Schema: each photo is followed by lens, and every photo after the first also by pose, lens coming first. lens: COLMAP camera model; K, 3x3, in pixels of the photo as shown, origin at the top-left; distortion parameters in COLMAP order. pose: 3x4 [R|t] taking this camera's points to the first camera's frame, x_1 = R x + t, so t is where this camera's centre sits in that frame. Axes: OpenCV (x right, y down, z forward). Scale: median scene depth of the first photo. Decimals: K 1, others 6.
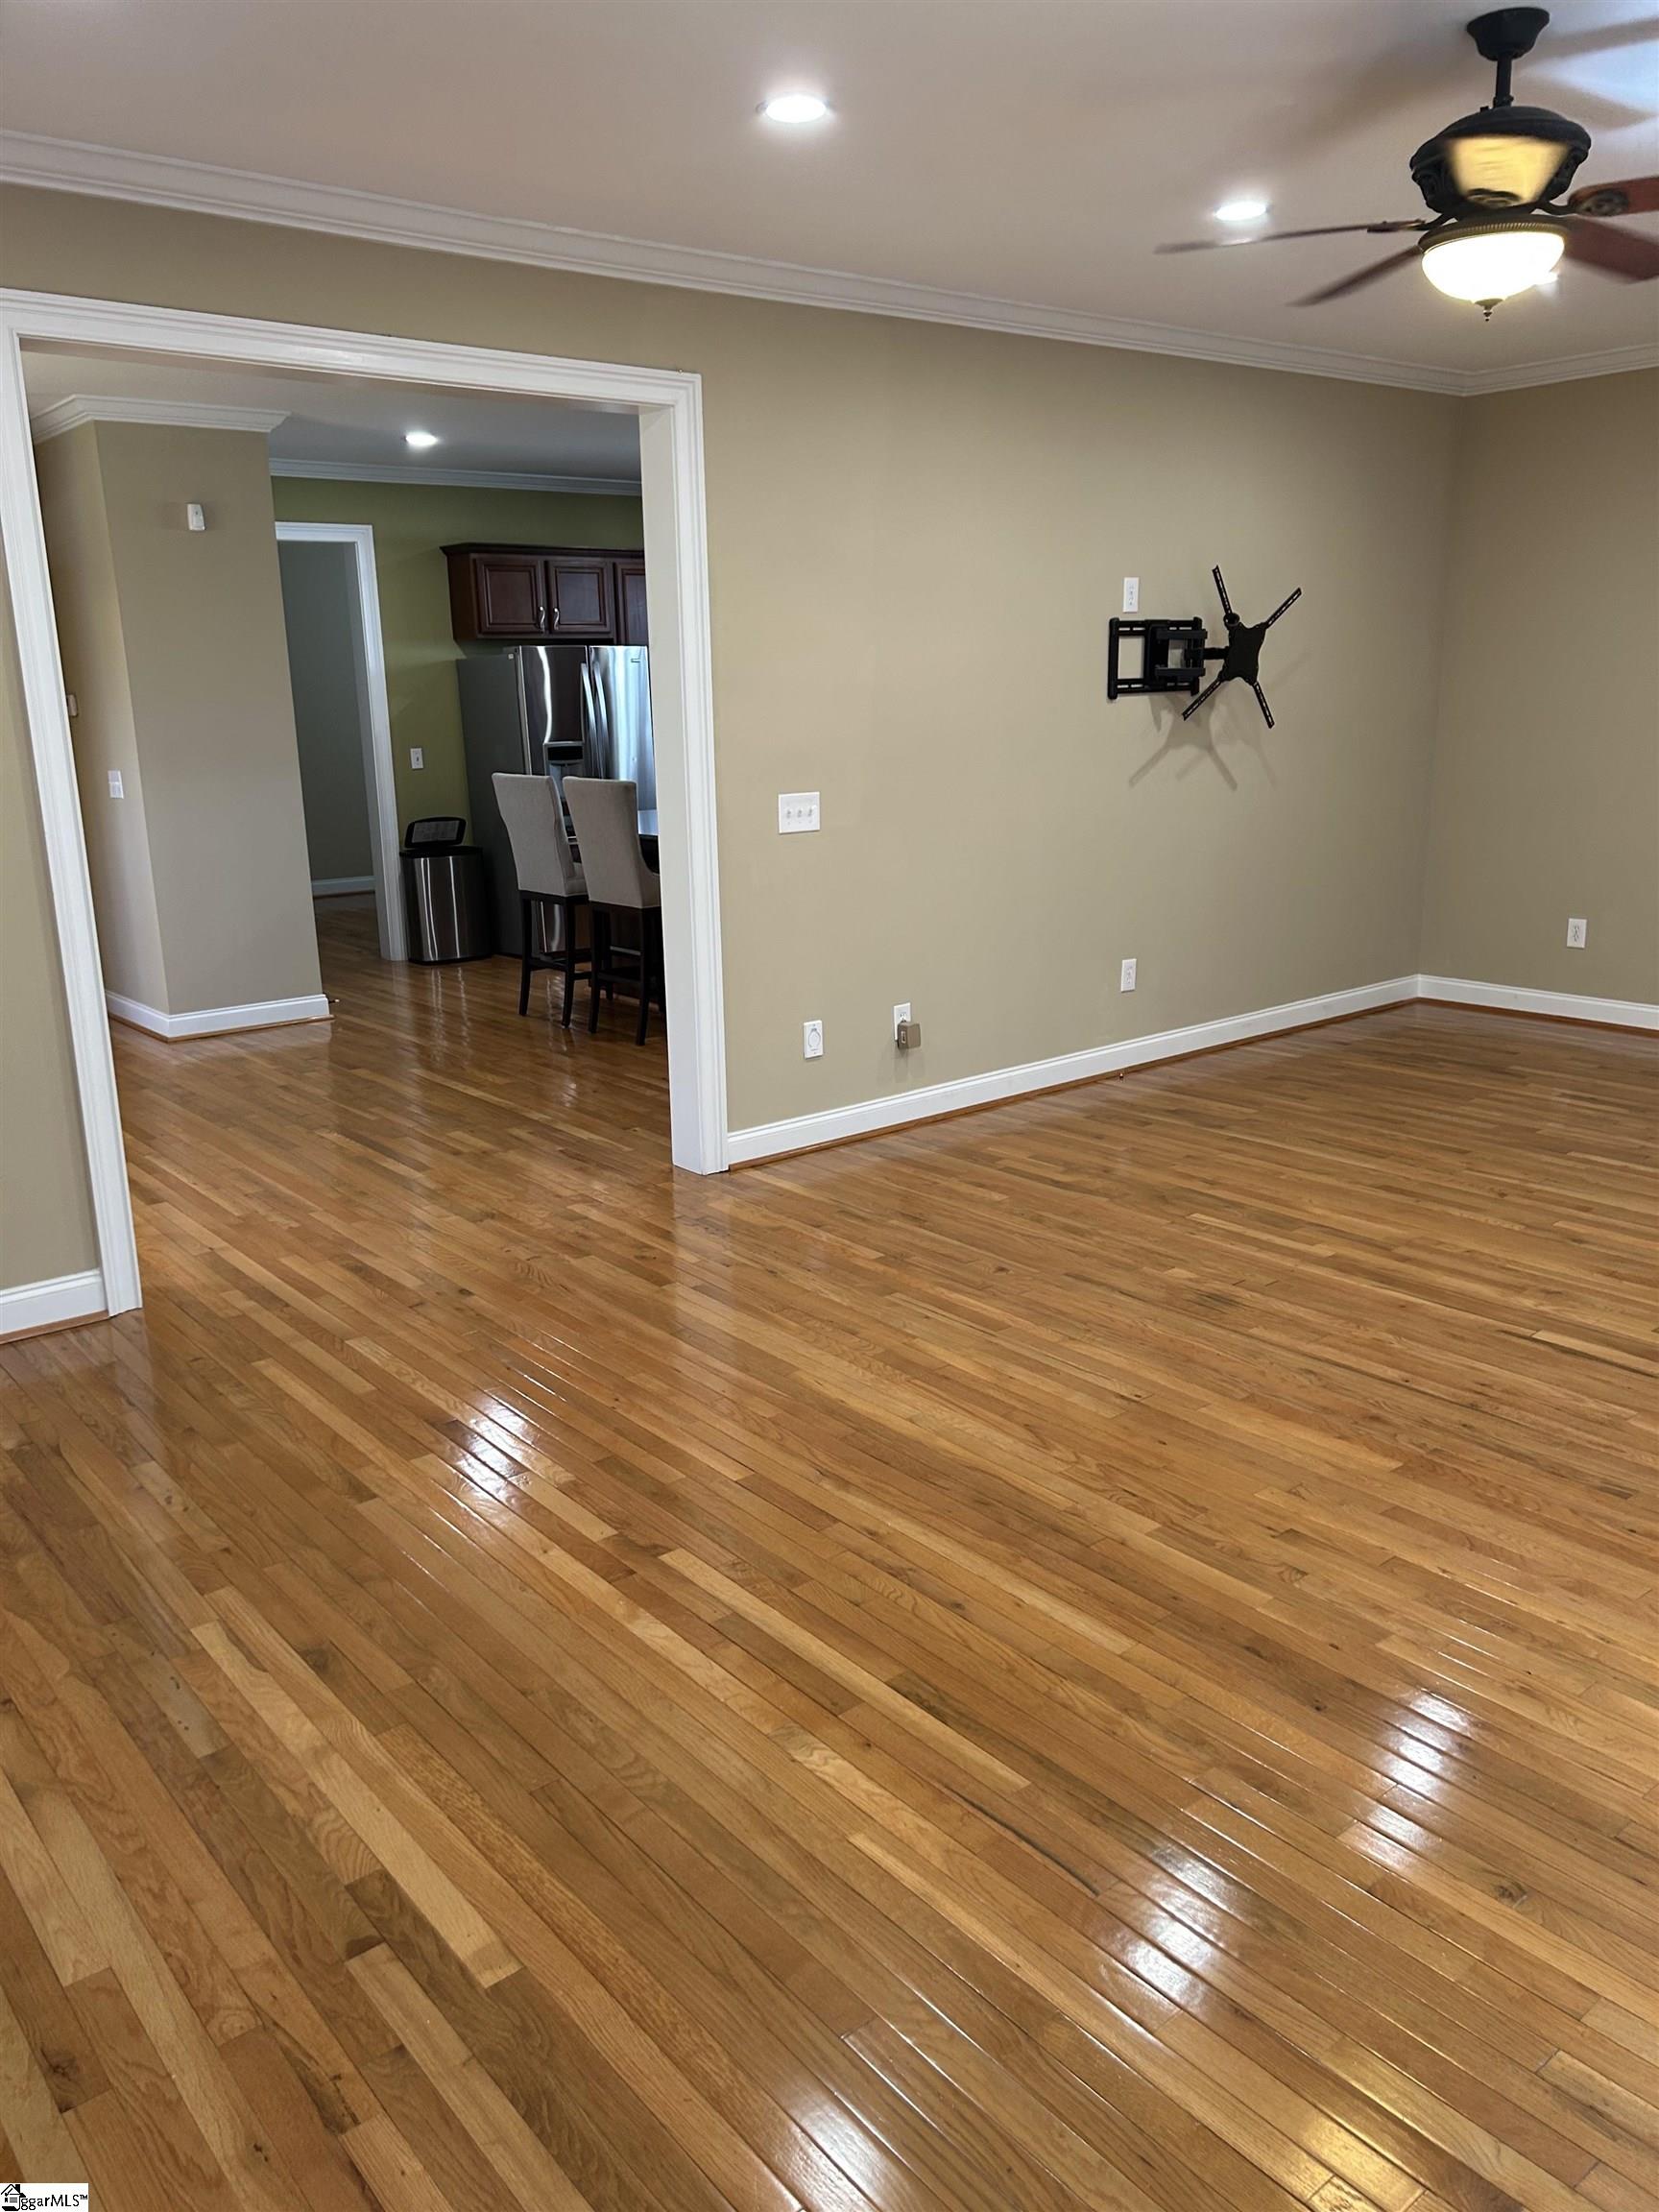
lens RADIAL K [[1664.4, 0, 822.6], [0, 1664.4, 1086.1], [0, 0, 1]] dist [0.056044, -0.063979]
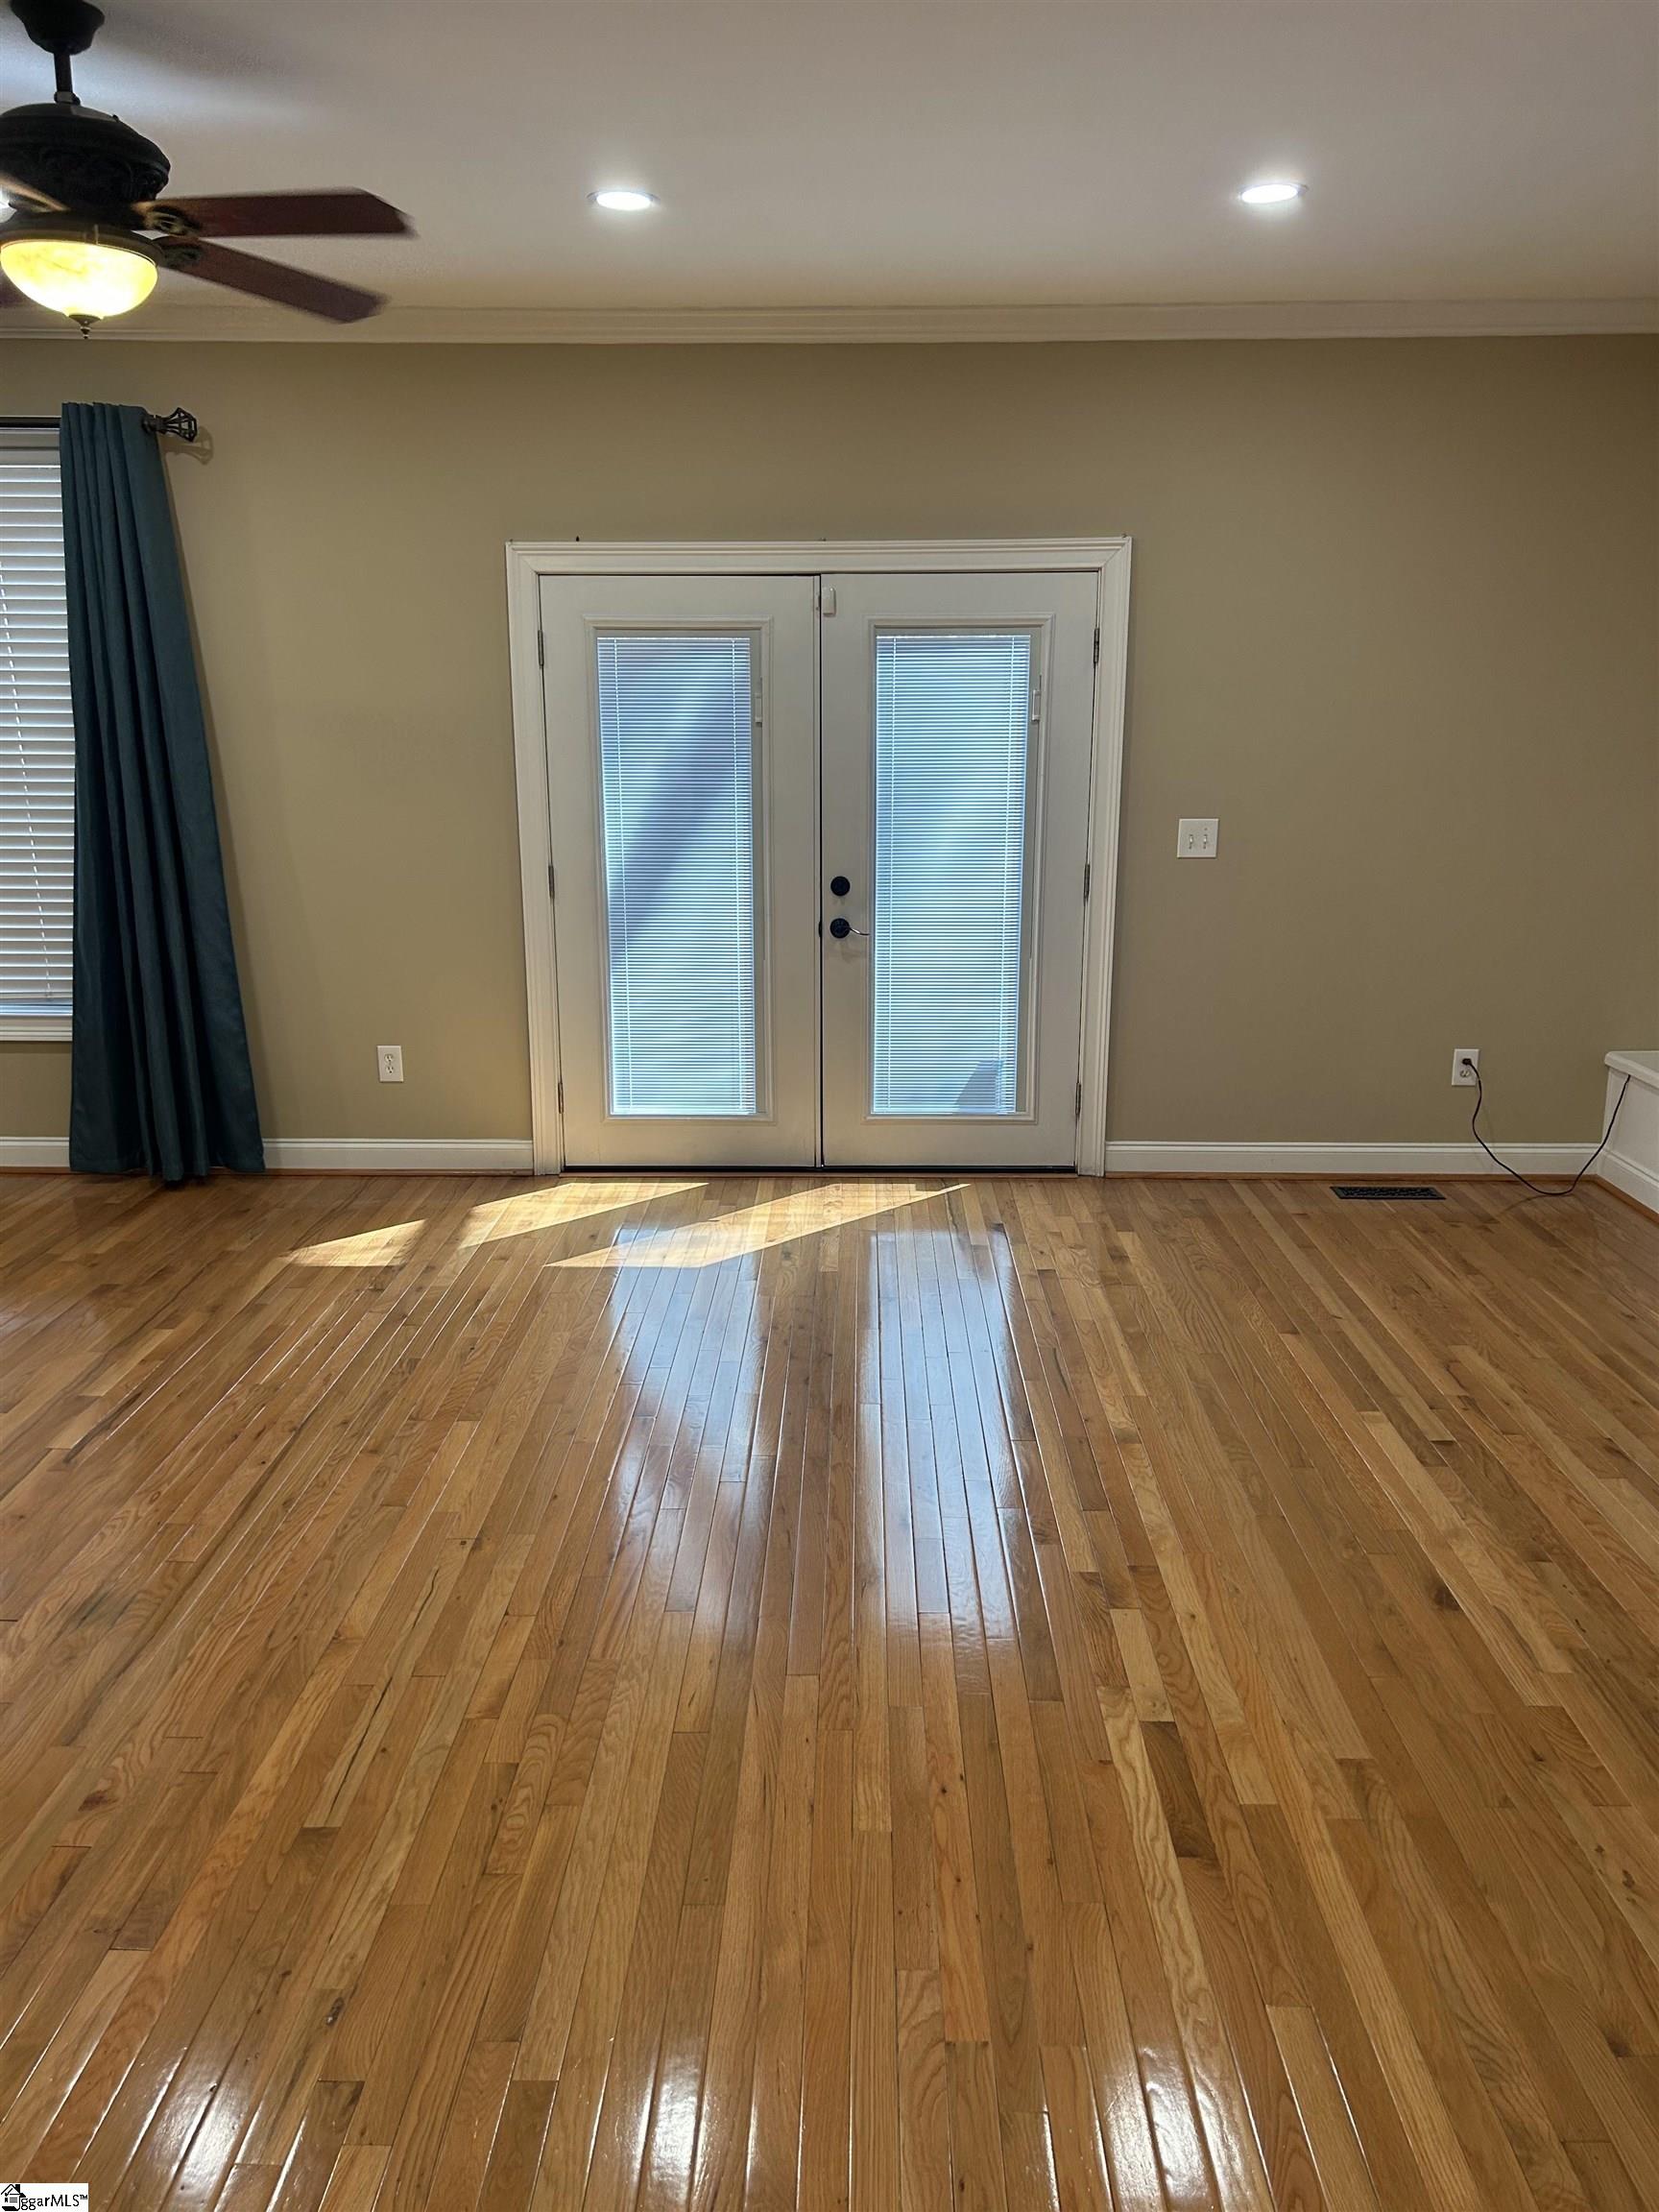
lens RADIAL K [[1664.4, 0, 822.6], [0, 1664.4, 1086.1], [0, 0, 1]] dist [0.056044, -0.063979]
pose [[-0.760235, -0.121058, 0.638269, -0.499437], [0.169912, 0.911234, 0.375210, -0.338945], [-0.627035, 0.393697, -0.672183, 1.428127]]
